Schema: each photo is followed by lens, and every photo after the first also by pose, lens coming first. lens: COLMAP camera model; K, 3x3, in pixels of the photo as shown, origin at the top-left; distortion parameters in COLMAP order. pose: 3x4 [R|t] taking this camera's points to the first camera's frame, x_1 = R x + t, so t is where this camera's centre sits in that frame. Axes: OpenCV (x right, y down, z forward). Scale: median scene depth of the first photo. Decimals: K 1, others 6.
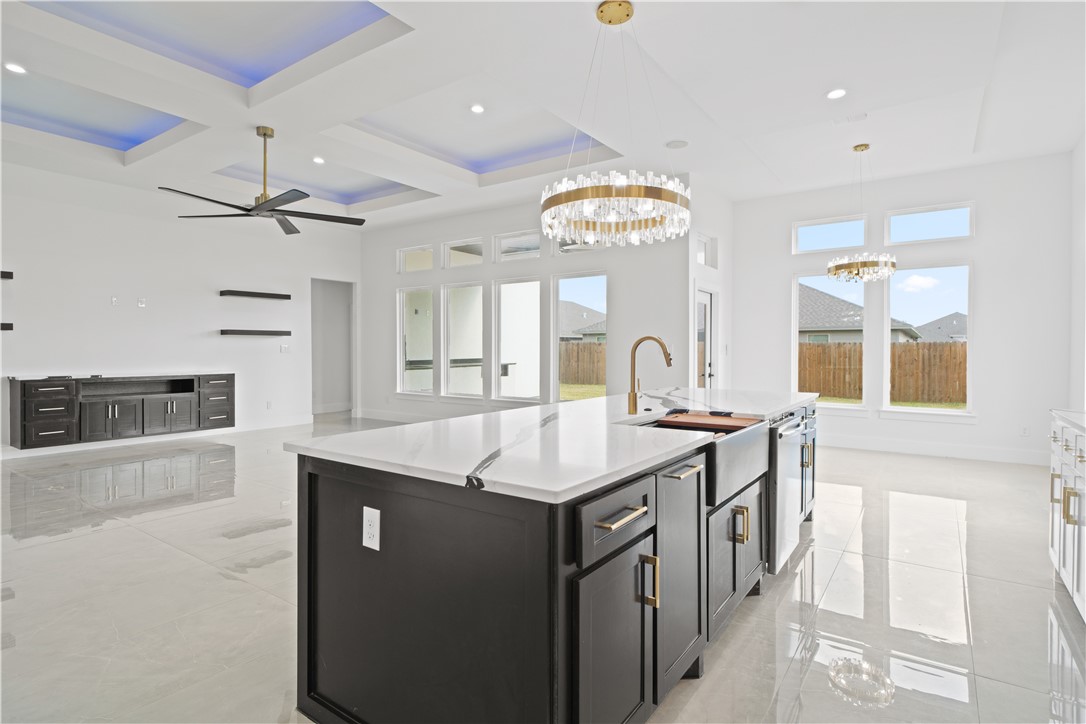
lens RADIAL K [[561.8, 0, 531.6], [0, 561.8, 345.8], [0, 0, 1]] dist [-0.000412, -0.001101]
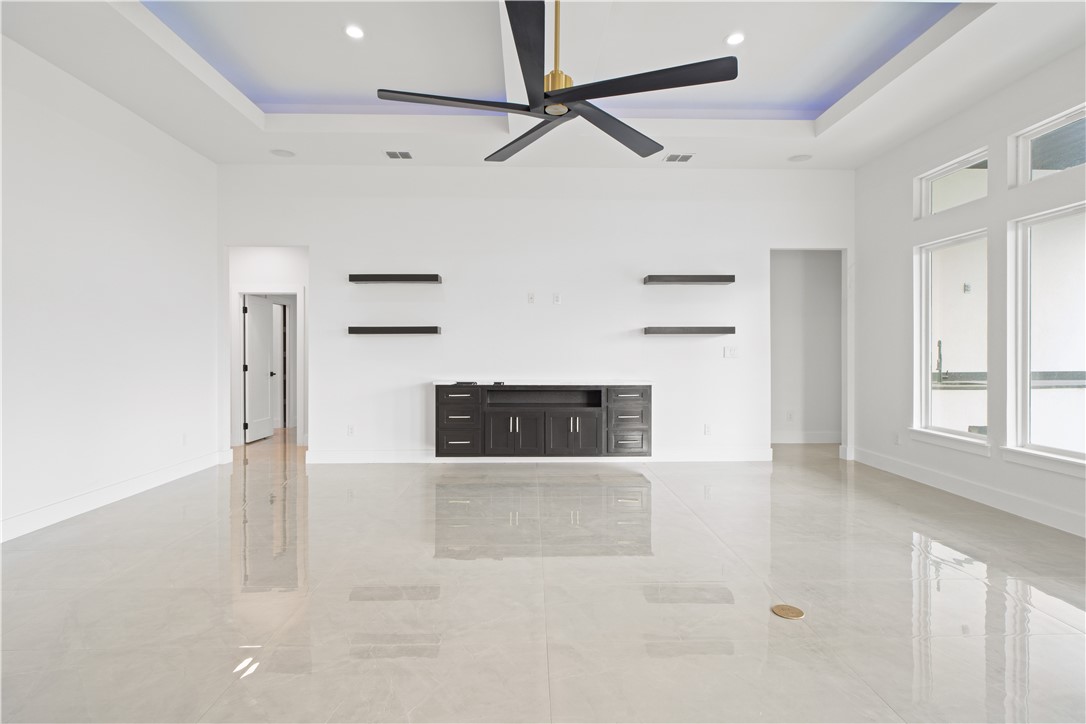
lens RADIAL K [[561.8, 0, 554.3], [0, 561.8, 359.8], [0, 0, 1]] dist [-0.000412, -0.001101]
pose [[0.620017, 0.004530, -0.784575, -0.021666], [0.004841, 0.999942, 0.009599, 0.007806], [0.784574, -0.009749, 0.619959, 0.437911]]
